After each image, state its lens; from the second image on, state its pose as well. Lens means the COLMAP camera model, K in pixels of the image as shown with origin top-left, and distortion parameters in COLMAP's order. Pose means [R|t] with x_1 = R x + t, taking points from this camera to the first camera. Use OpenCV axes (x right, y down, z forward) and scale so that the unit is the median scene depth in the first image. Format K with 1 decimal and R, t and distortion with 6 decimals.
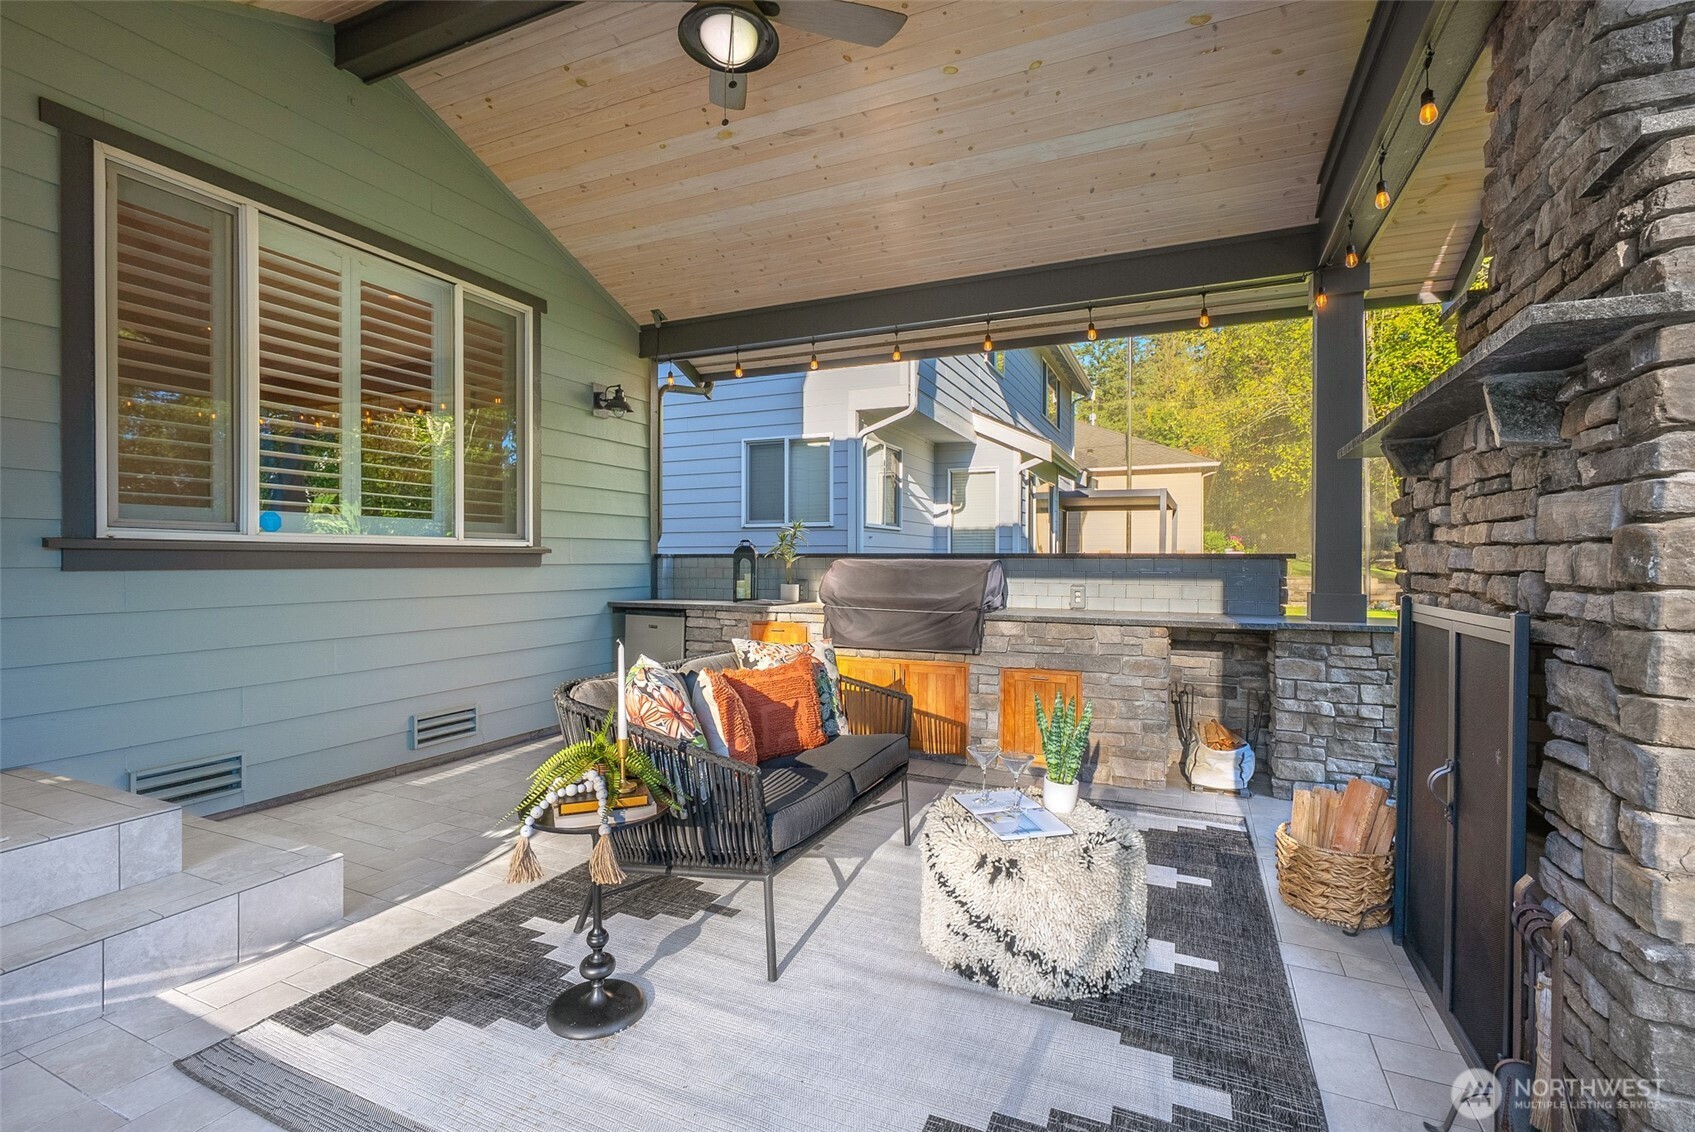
lens RADIAL K [[776.0, 0, 847.5], [0, 776.0, 566.0], [0, 0, 1]] dist [0.002982, 0.000673]
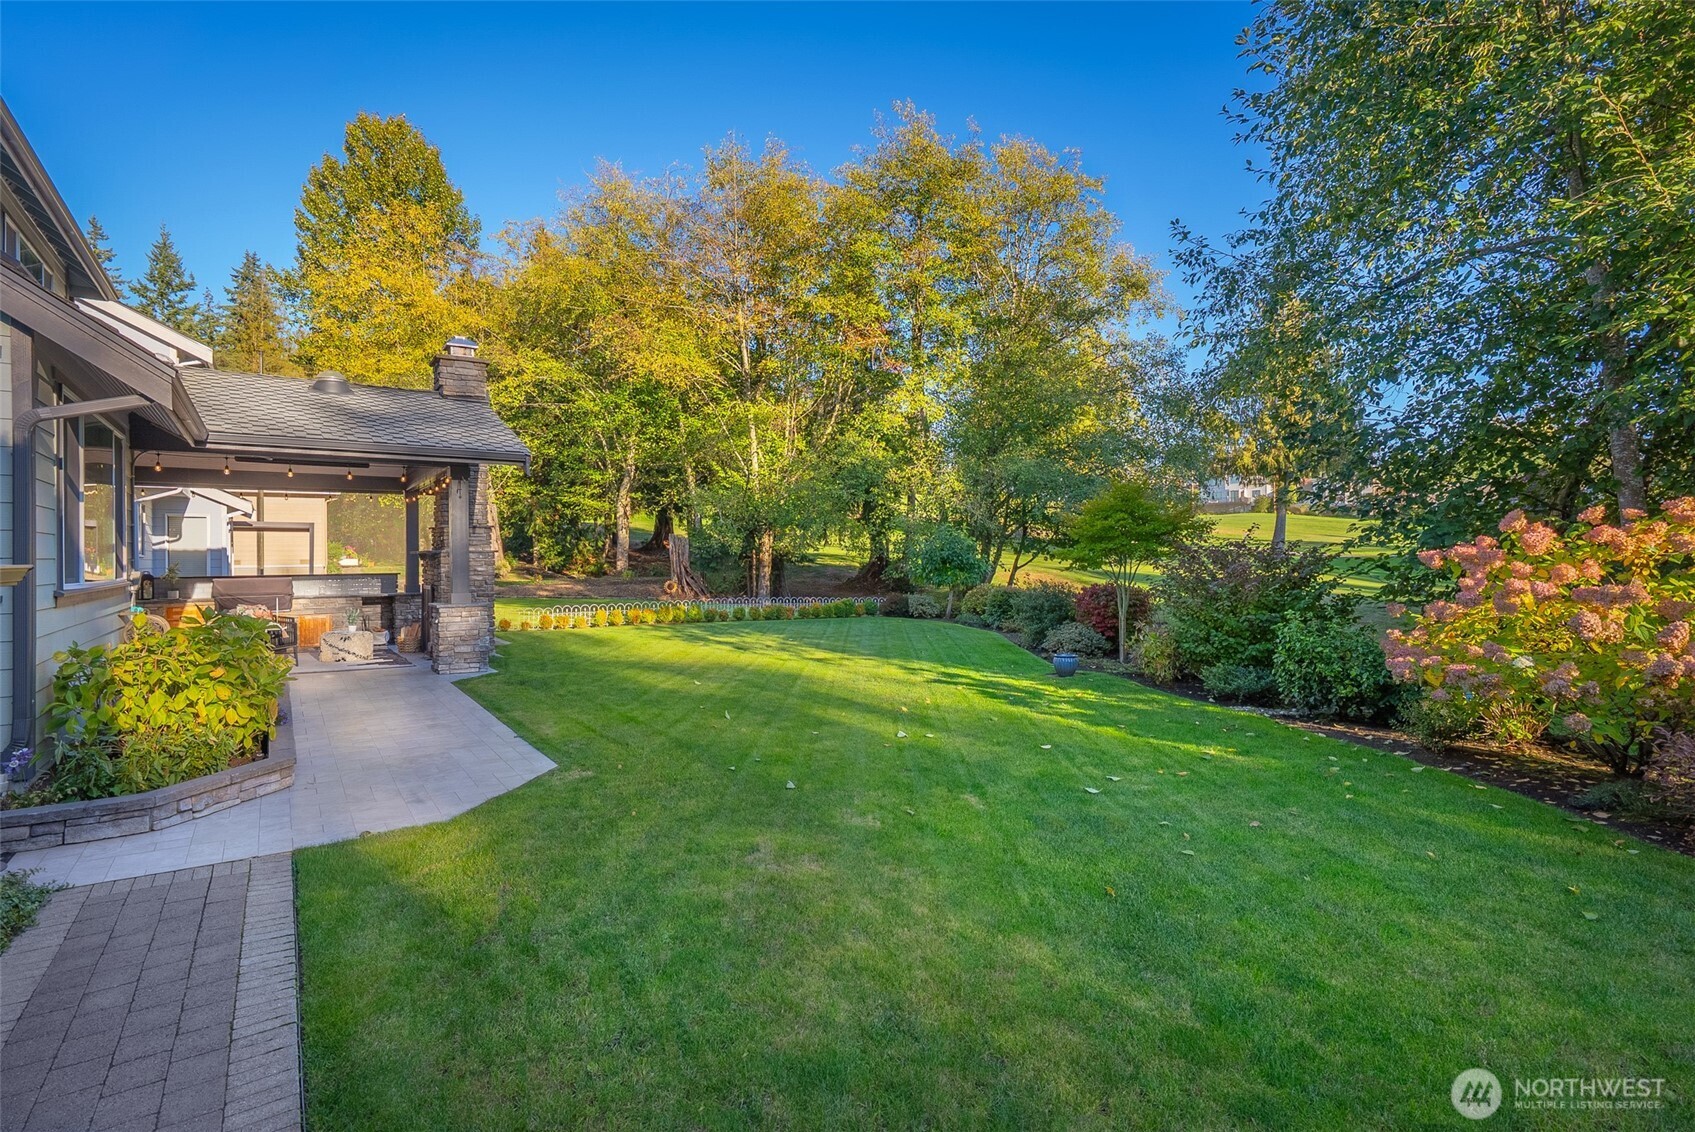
lens RADIAL K [[776.0, 0, 847.5], [0, 776.0, 566.0], [0, 0, 1]] dist [0.002982, 0.000673]
pose [[0.497025, -0.007478, 0.867704, -1.172782], [0.007012, 0.999965, 0.004601, -0.046026], [-0.867708, 0.003798, 0.497060, -2.000094]]
